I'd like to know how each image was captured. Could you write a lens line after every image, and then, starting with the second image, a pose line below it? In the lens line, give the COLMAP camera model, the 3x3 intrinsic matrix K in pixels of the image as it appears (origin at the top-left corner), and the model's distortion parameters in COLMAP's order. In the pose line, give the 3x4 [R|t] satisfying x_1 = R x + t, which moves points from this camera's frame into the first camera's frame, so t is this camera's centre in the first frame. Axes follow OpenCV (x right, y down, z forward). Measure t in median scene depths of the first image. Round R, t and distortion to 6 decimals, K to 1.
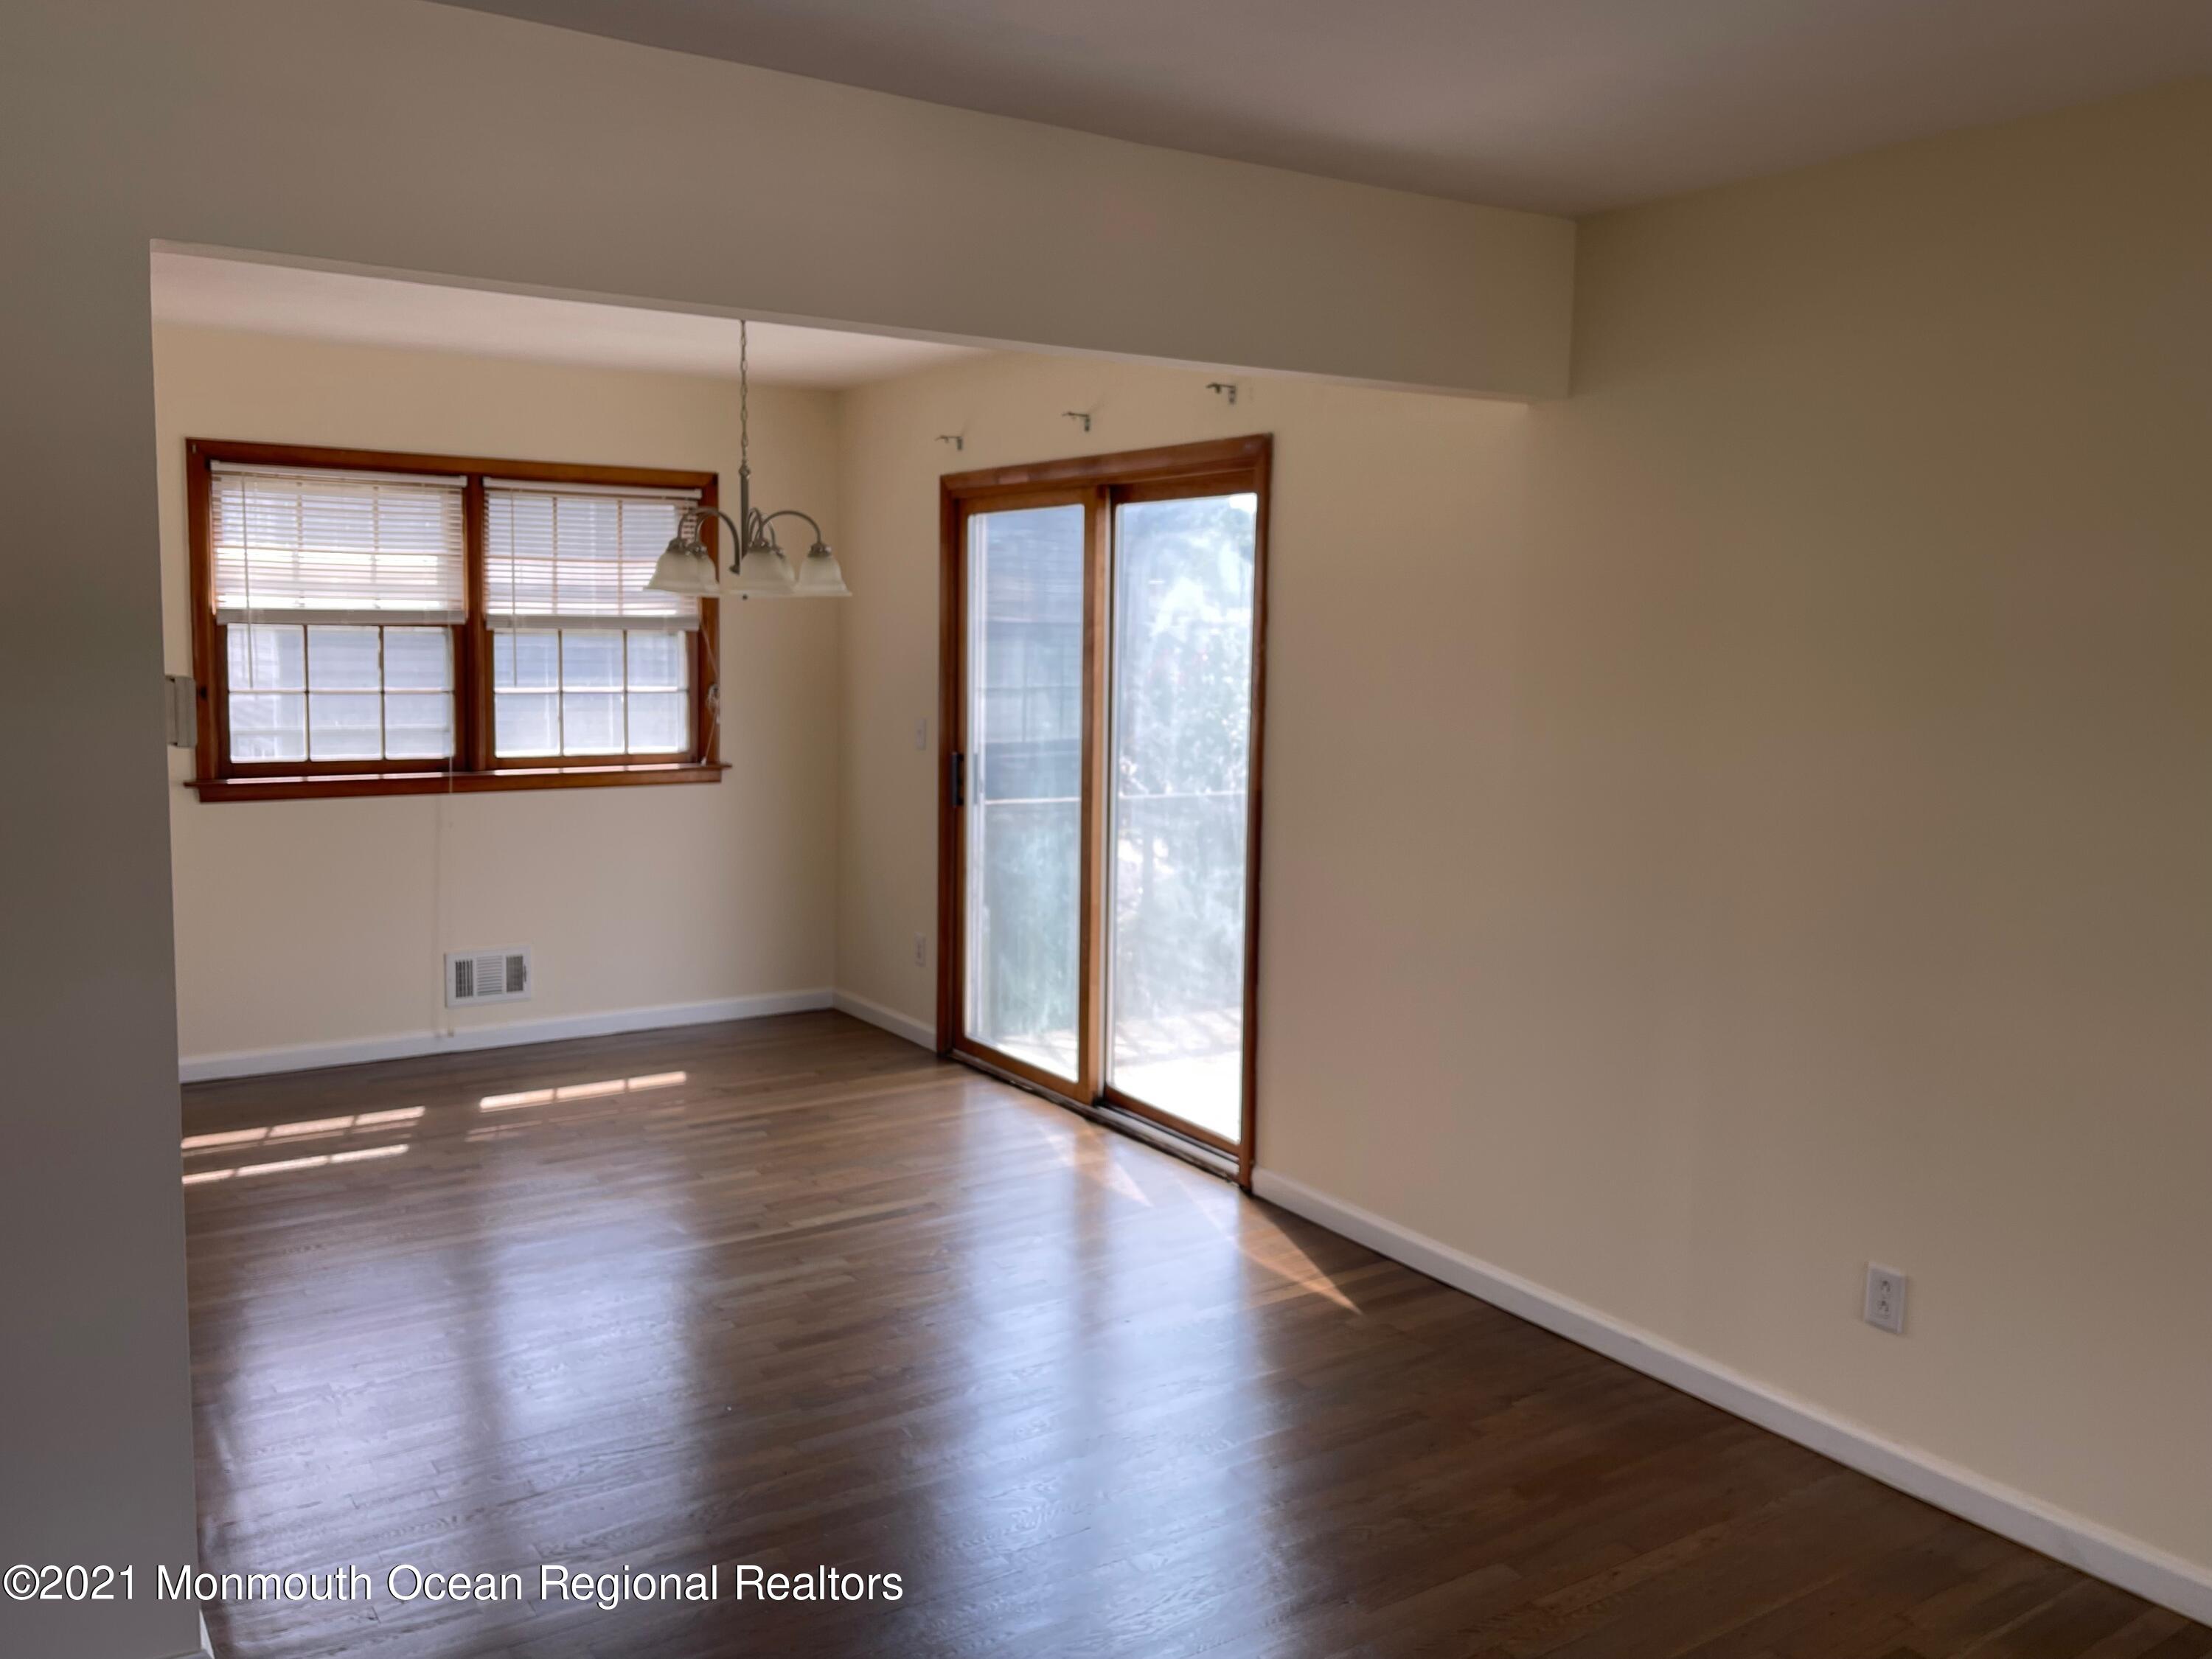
lens RADIAL K [[1762.4, 0, 1106.0], [0, 1762.4, 829.5], [0, 0, 1]] dist [0.007289, 0.004550]
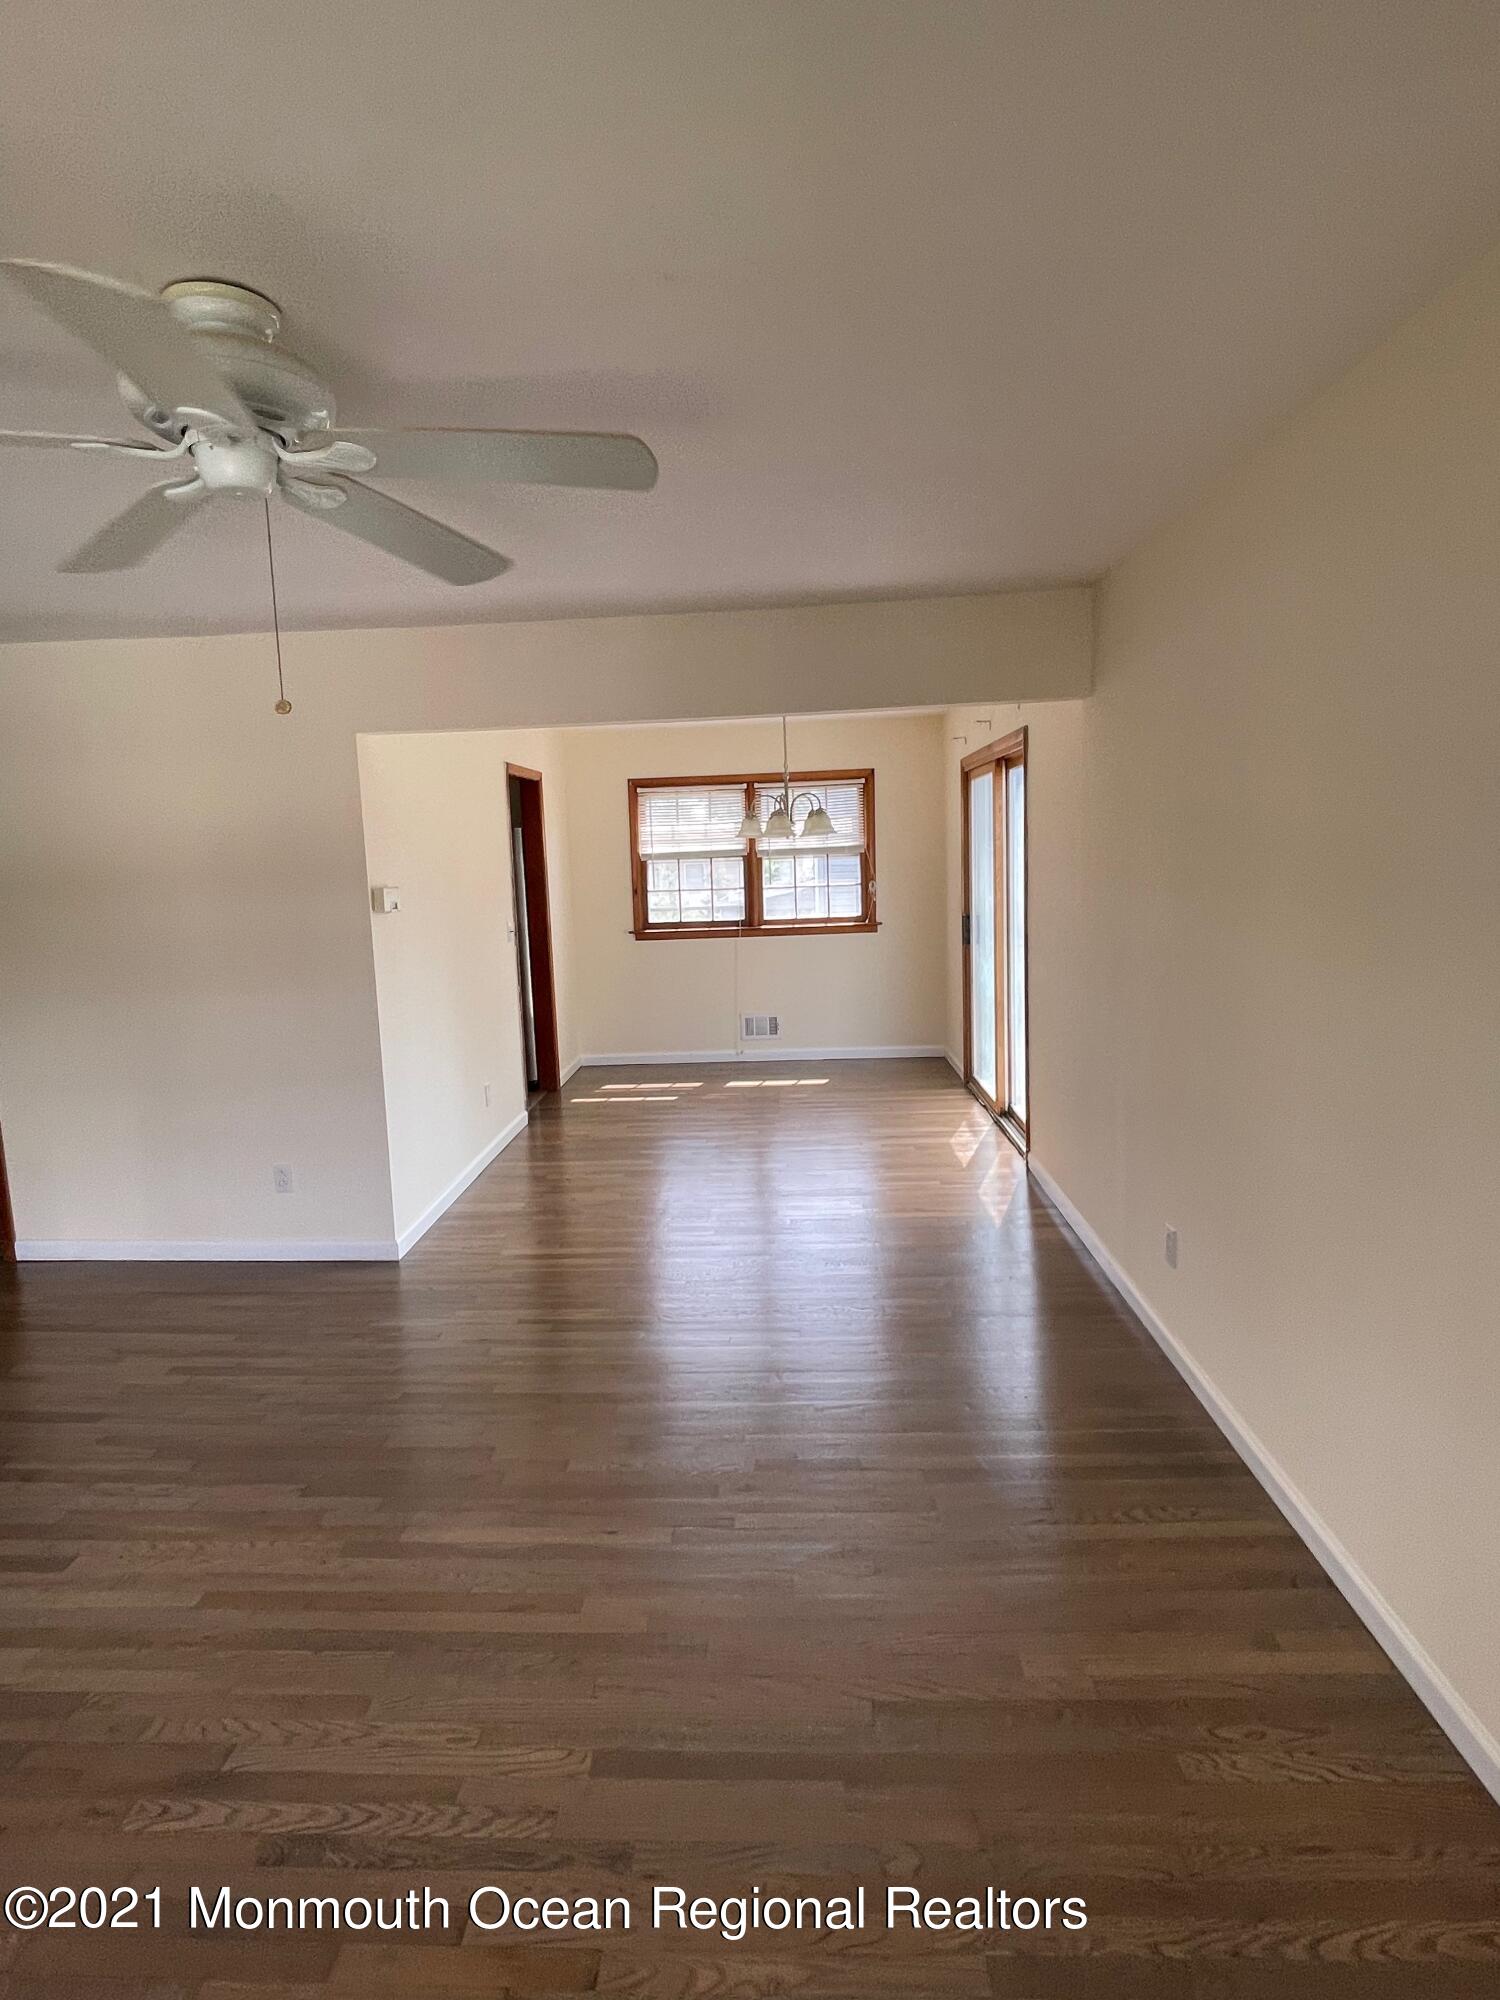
lens RADIAL K [[1046.4, 0, 750.0], [0, 1046.4, 1000.0], [0, 0, 1]] dist [-0.000081, -0.000192]
pose [[0.799698, 0.037984, -0.599199, 0.380326], [-0.018901, 0.999095, 0.038108, 0.006538], [0.600105, -0.019149, 0.799692, 0.017600]]
